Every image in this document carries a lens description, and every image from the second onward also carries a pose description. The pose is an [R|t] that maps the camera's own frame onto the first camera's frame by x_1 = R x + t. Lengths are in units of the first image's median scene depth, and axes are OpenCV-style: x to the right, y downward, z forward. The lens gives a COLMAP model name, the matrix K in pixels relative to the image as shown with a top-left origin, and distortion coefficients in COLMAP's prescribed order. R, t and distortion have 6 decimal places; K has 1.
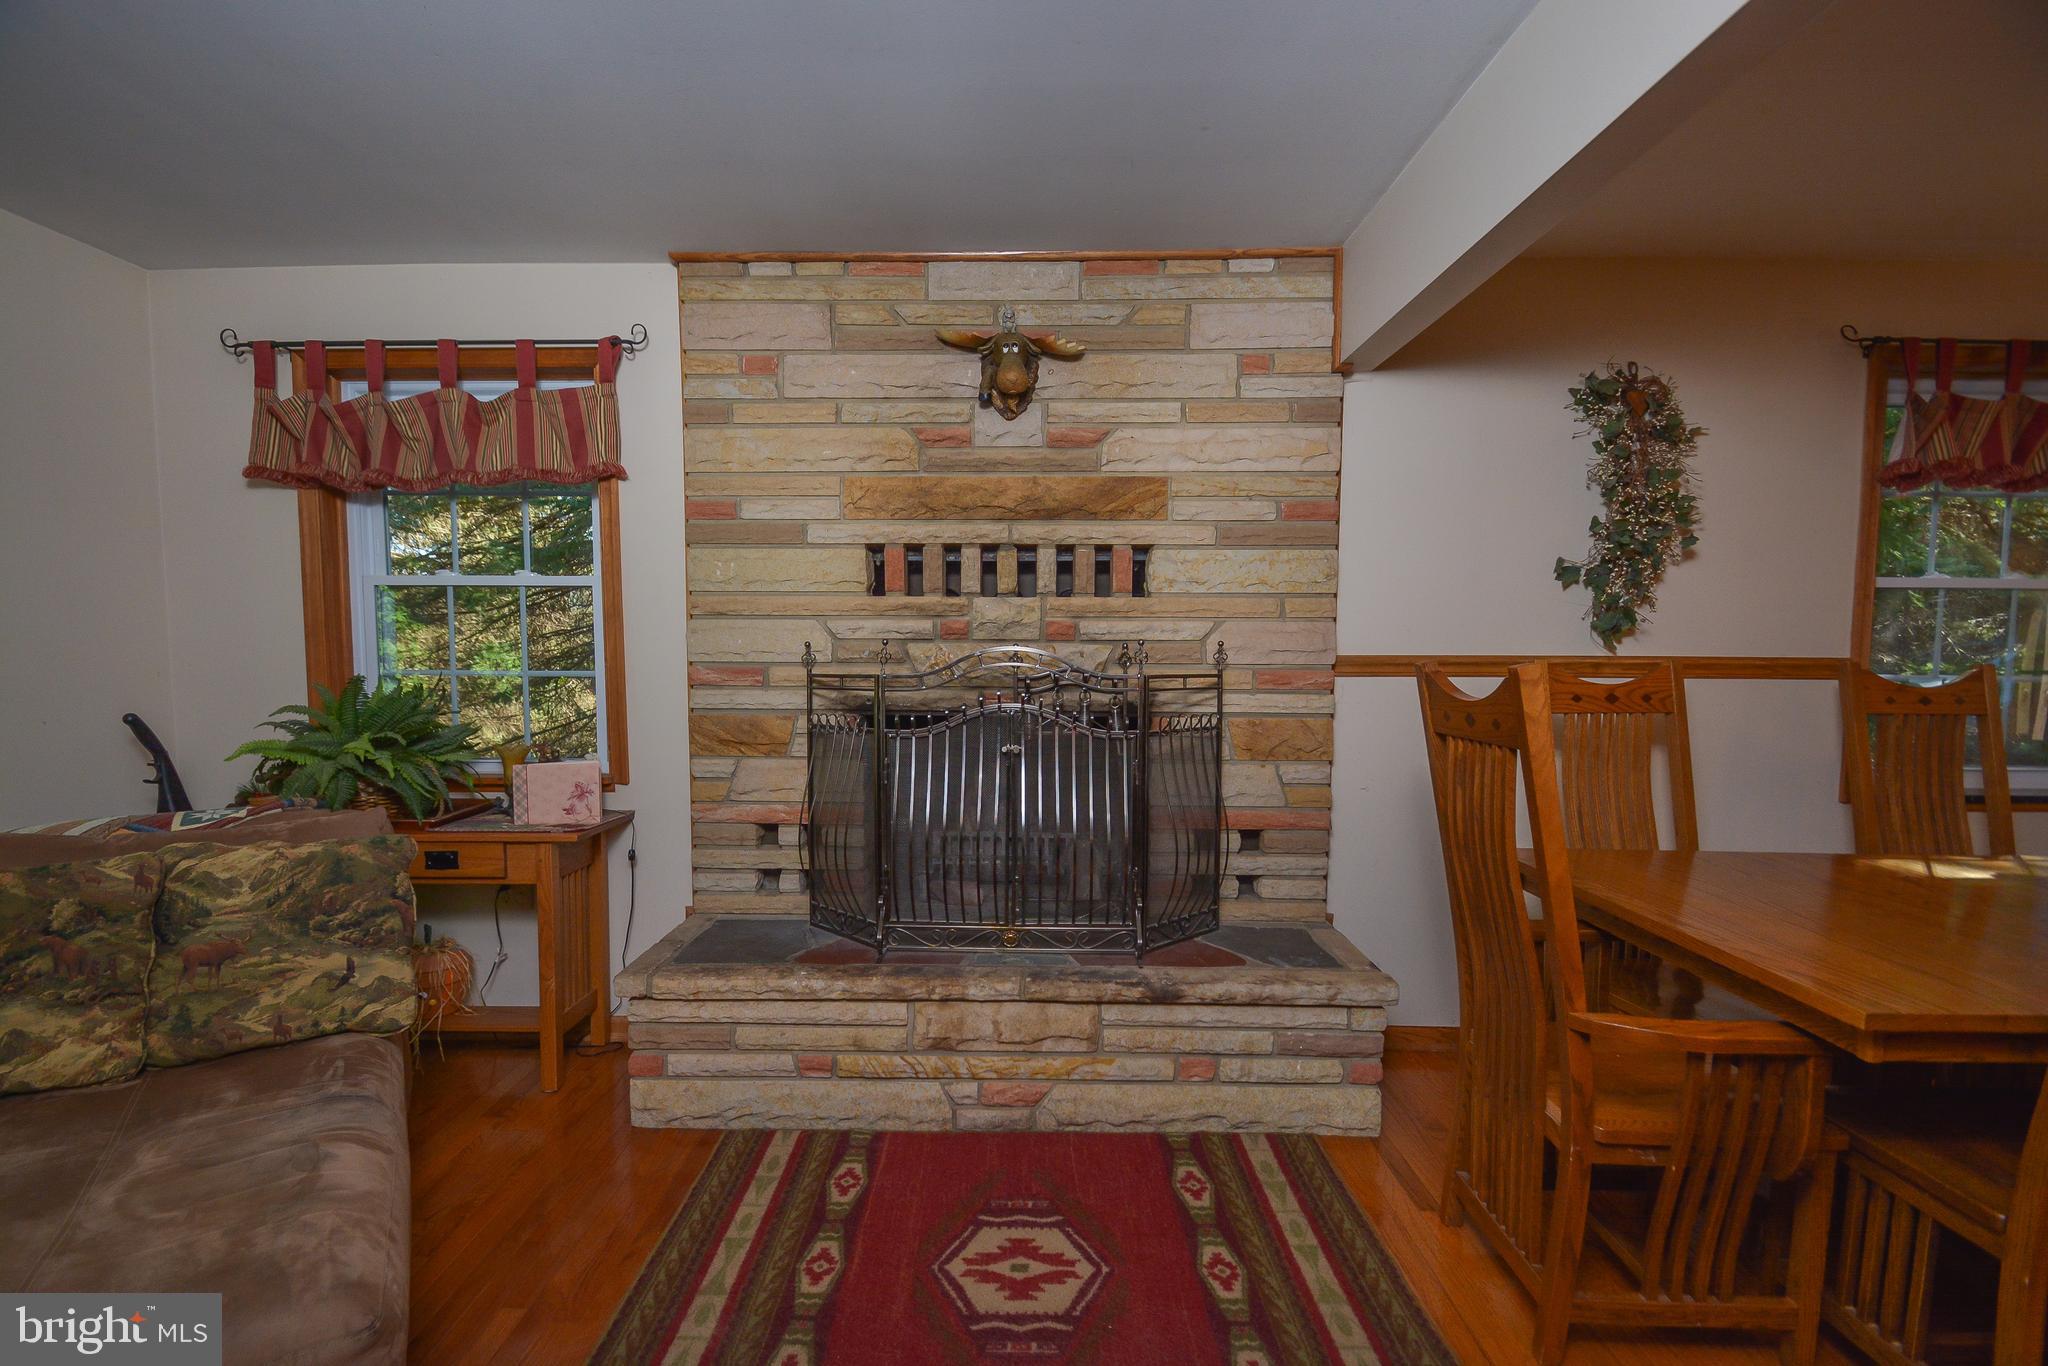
lens RADIAL K [[911.1, 0, 1009.7], [0, 911.1, 718.7], [0, 0, 1]] dist [0.003945, -0.004419]
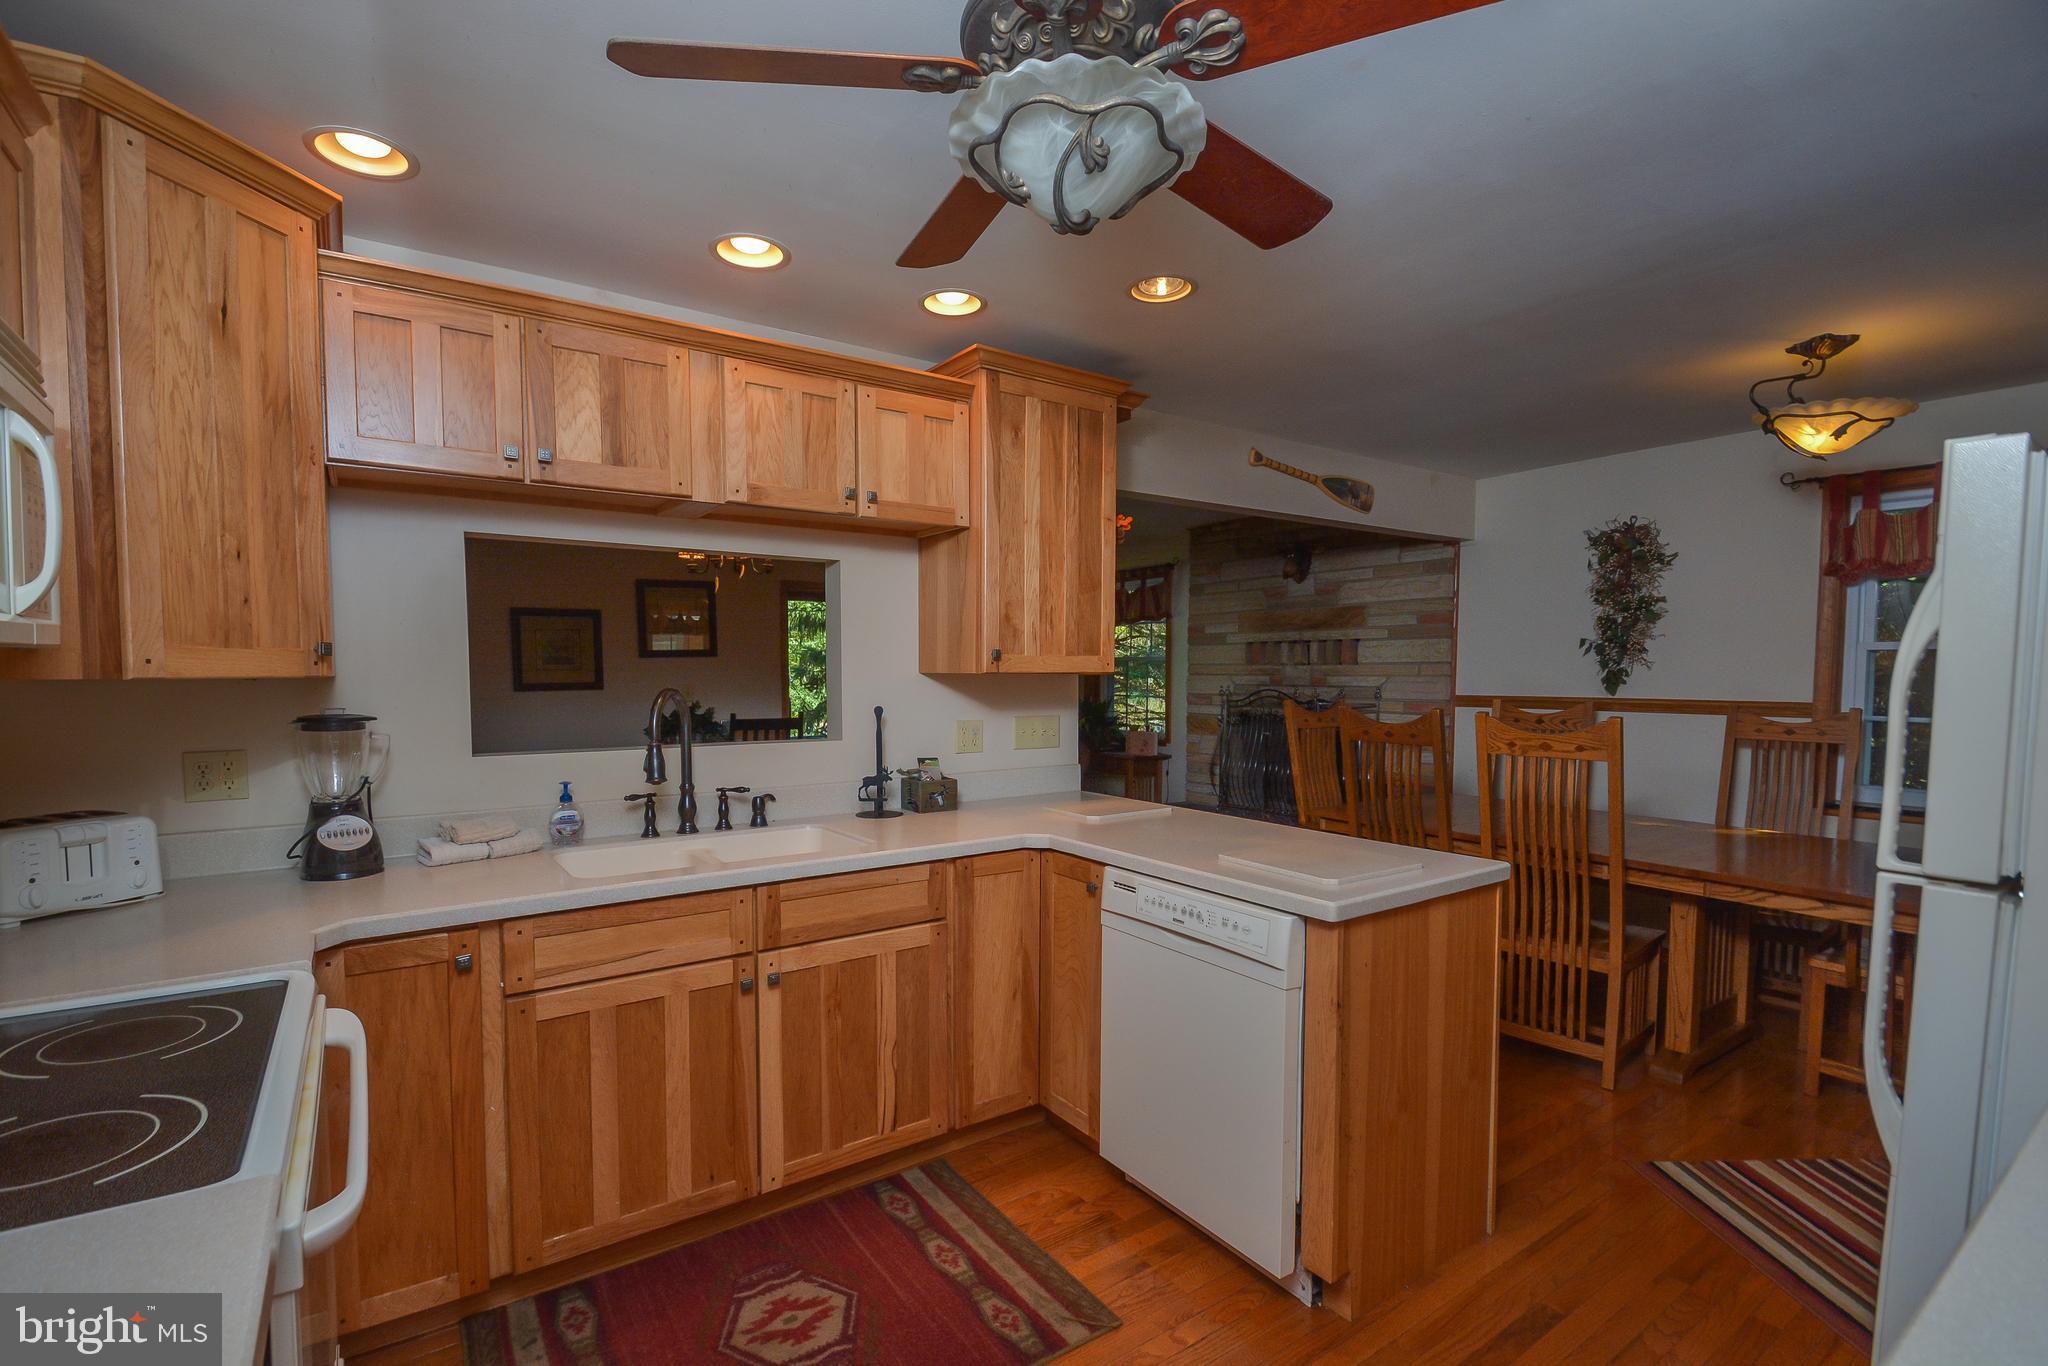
lens RADIAL K [[911.1, 0, 1016.9], [0, 911.1, 707.3], [0, 0, 1]] dist [0.003945, -0.004419]
pose [[0.599281, 0.027298, -0.800073, 1.334287], [-0.064285, 0.997832, -0.014106, 0.037728], [0.797953, 0.059886, 0.599737, -0.813867]]
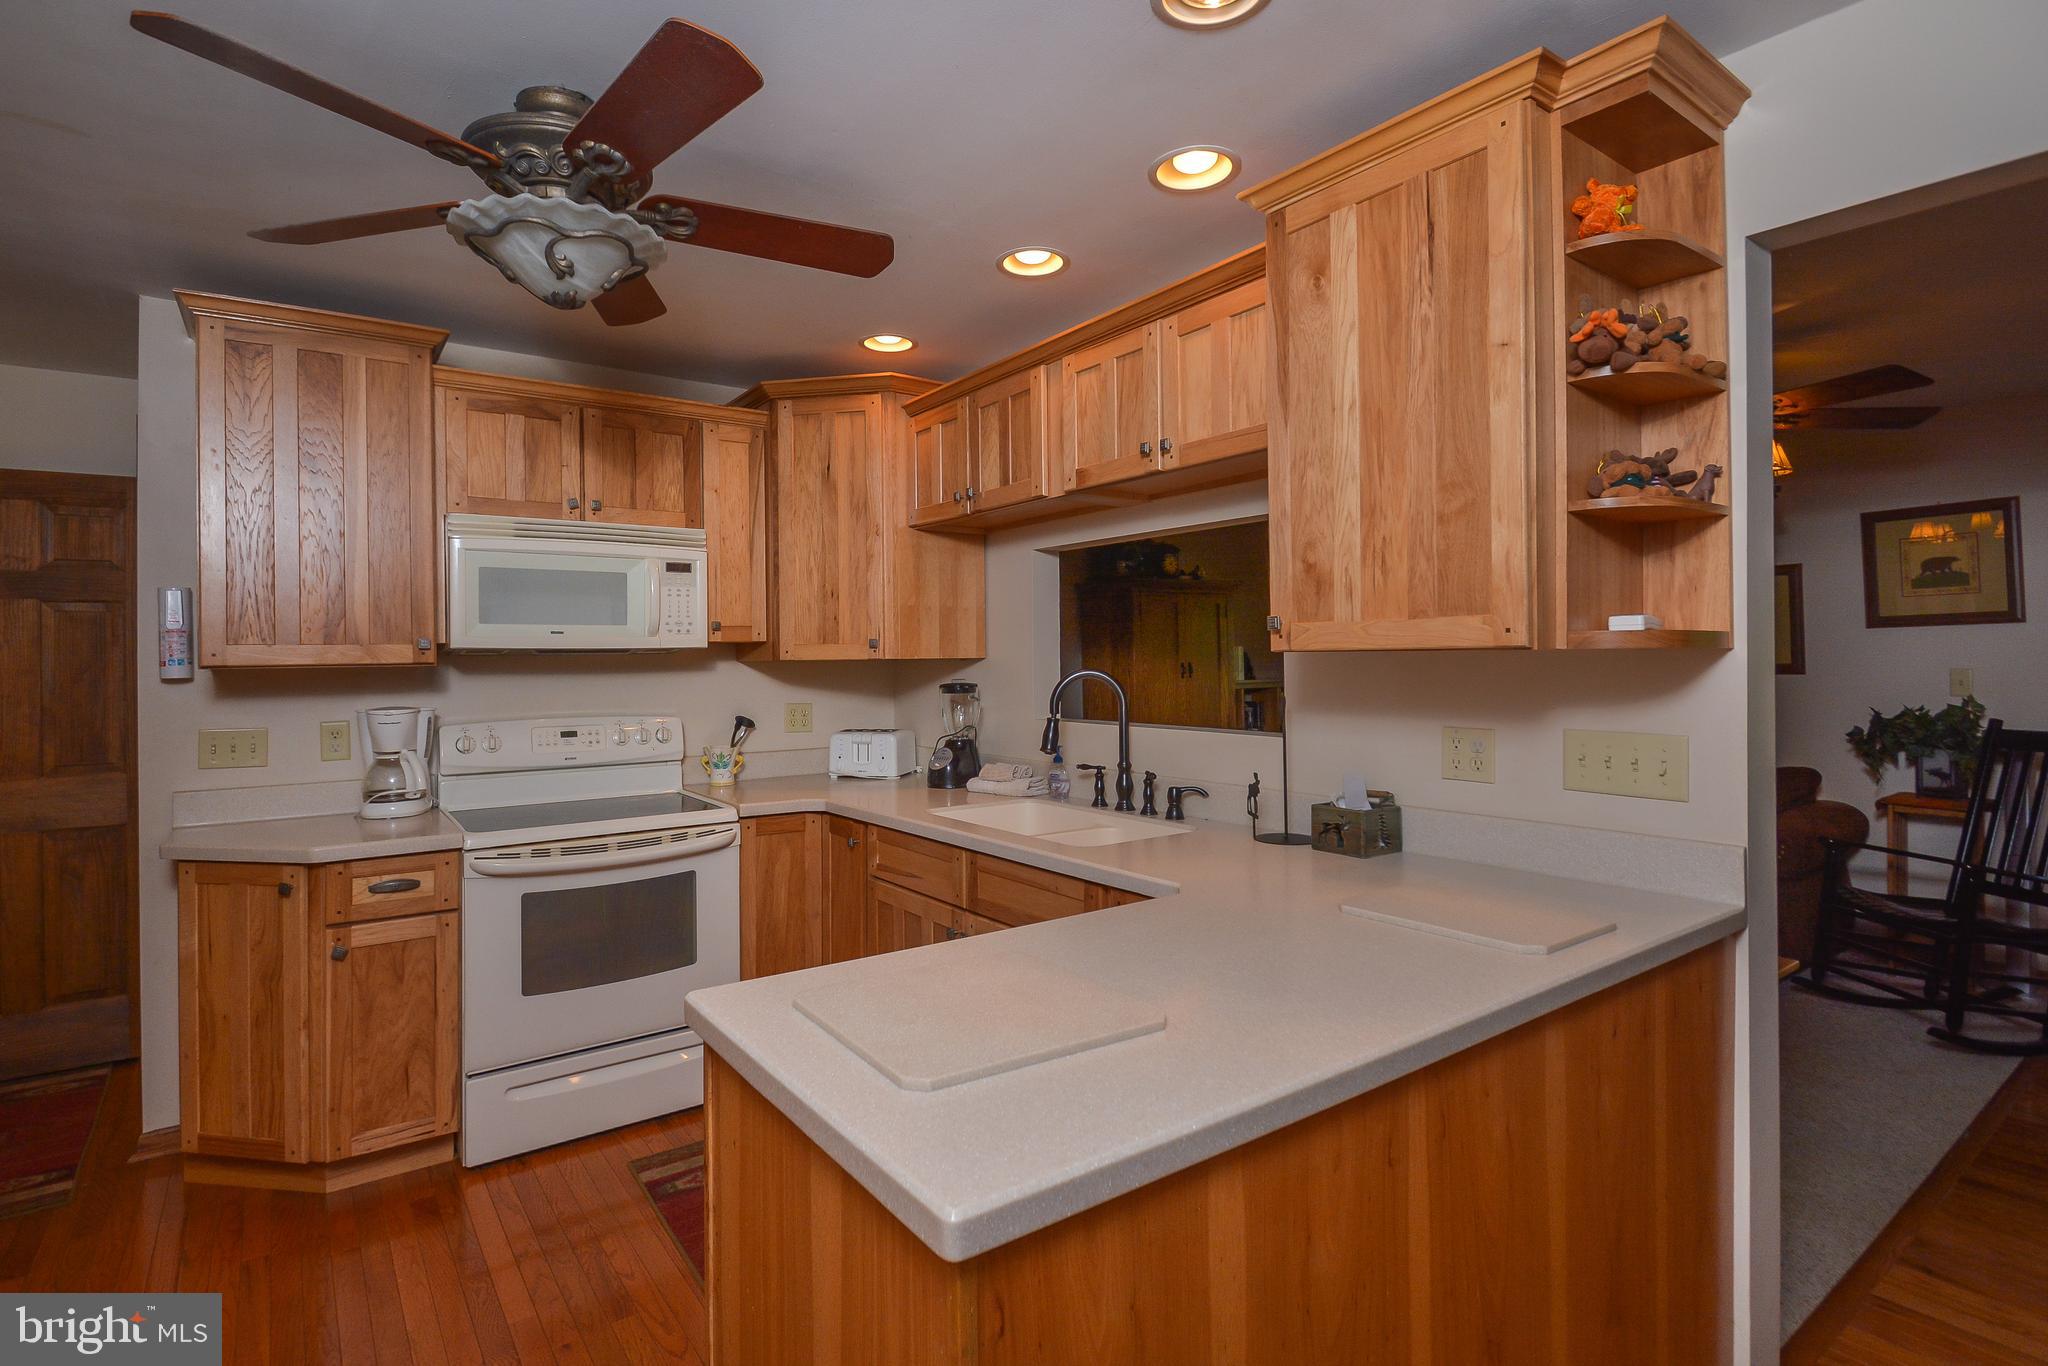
lens RADIAL K [[1012.9, 0, 1029.1], [0, 1012.9, 638.7], [0, 0, 1]] dist [0.007620, 0.000405]
pose [[-0.788804, -0.010607, -0.614553, 1.124115], [-0.046133, 0.998053, 0.041987, -0.045107], [0.612910, 0.061471, -0.787758, 0.246298]]
